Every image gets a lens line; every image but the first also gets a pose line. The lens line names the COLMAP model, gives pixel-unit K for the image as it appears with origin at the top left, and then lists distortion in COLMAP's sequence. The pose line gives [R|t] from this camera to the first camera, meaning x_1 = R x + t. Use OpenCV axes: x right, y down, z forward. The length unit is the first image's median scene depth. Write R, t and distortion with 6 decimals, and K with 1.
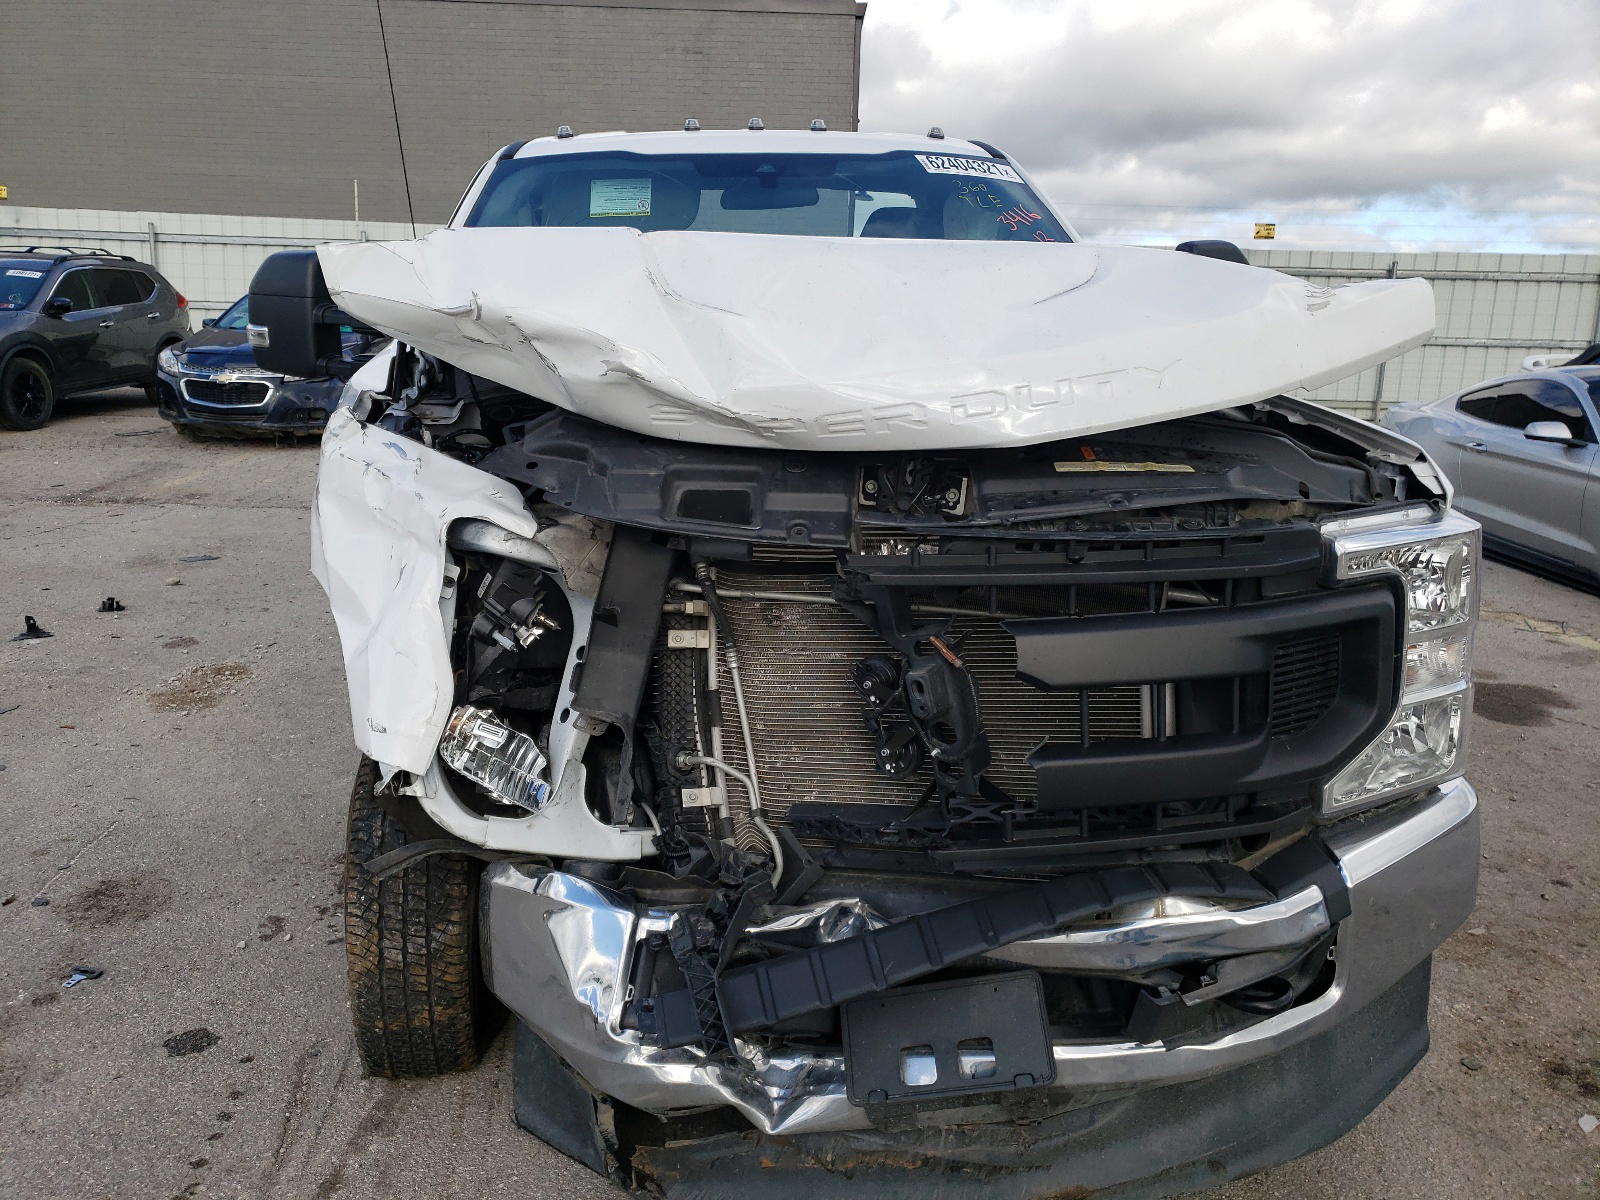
lens RADIAL K [[1201.8, 0, 802.2], [0, 1201.8, 596.0], [0, 0, 1]] dist [0.006756, -0.008457]
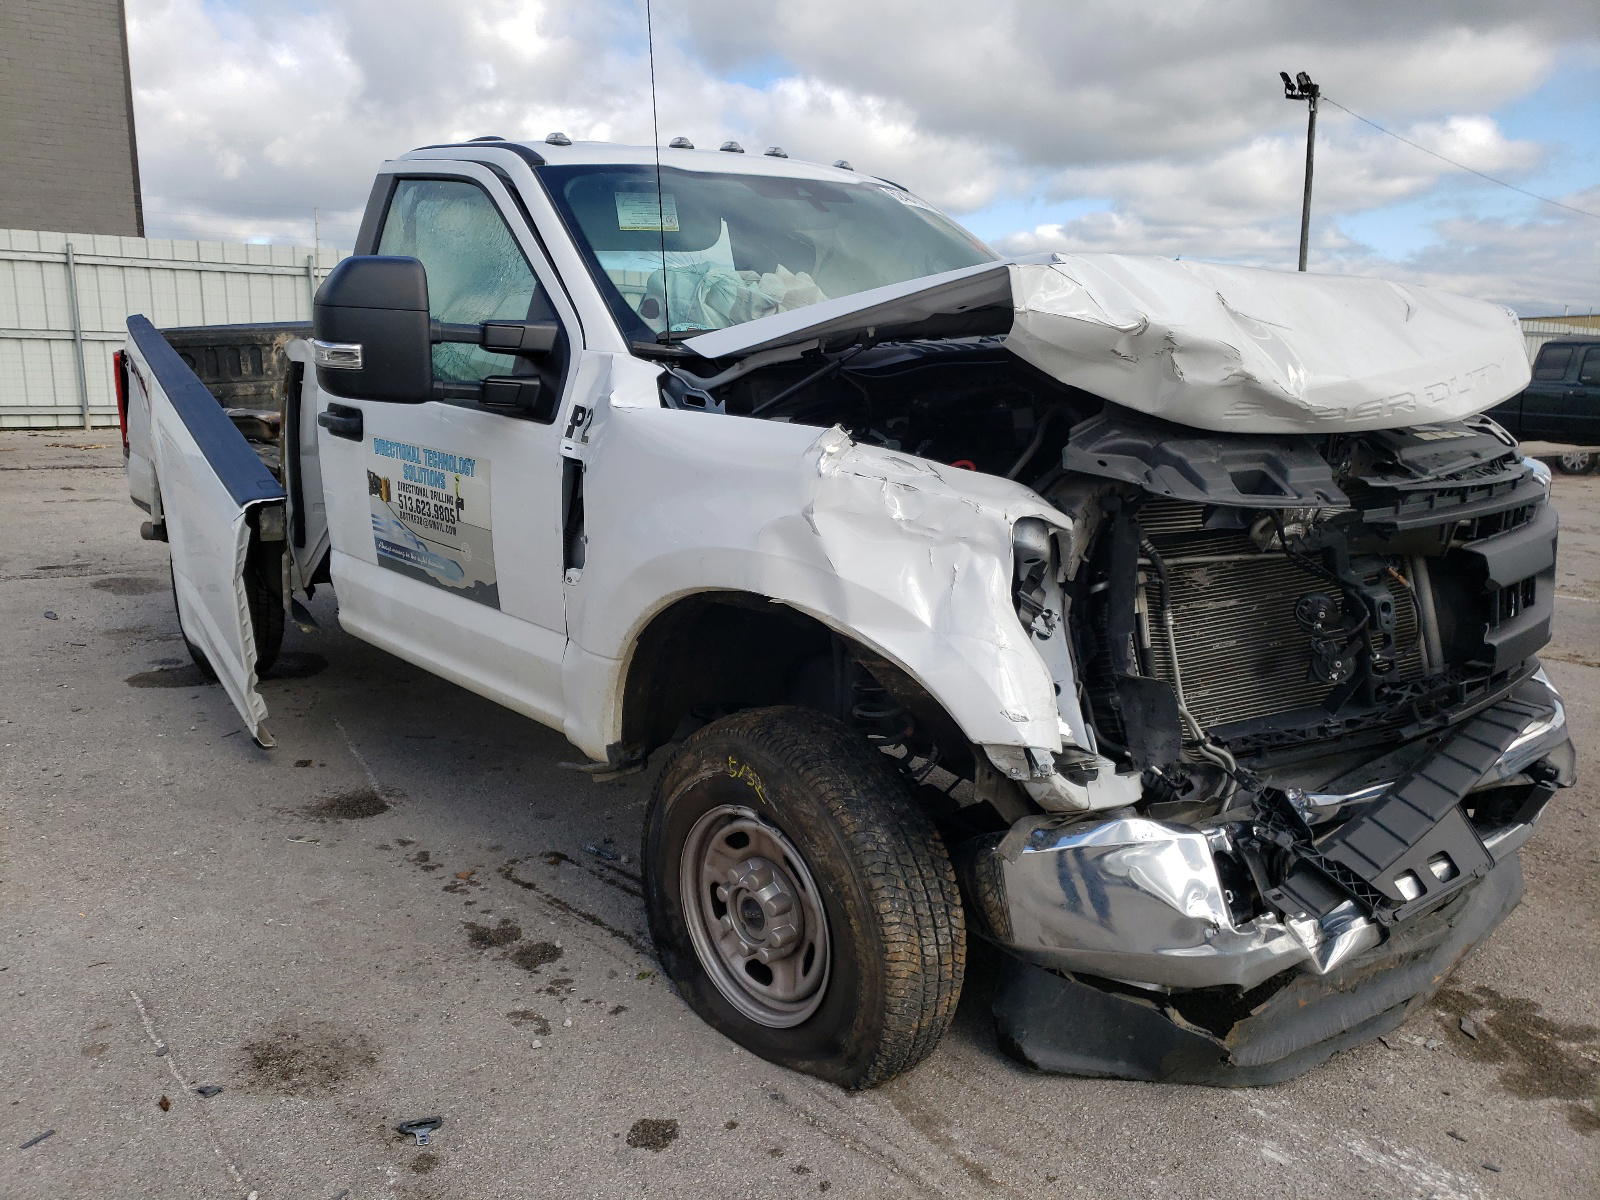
lens RADIAL K [[1201.8, 0, 803.7], [0, 1201.8, 603.8], [0, 0, 1]] dist [0.006756, -0.008457]
pose [[0.830691, -0.126749, 0.542113, -1.107656], [0.128994, 0.991060, 0.034055, -0.052907], [-0.541583, 0.041641, 0.839615, 0.211794]]
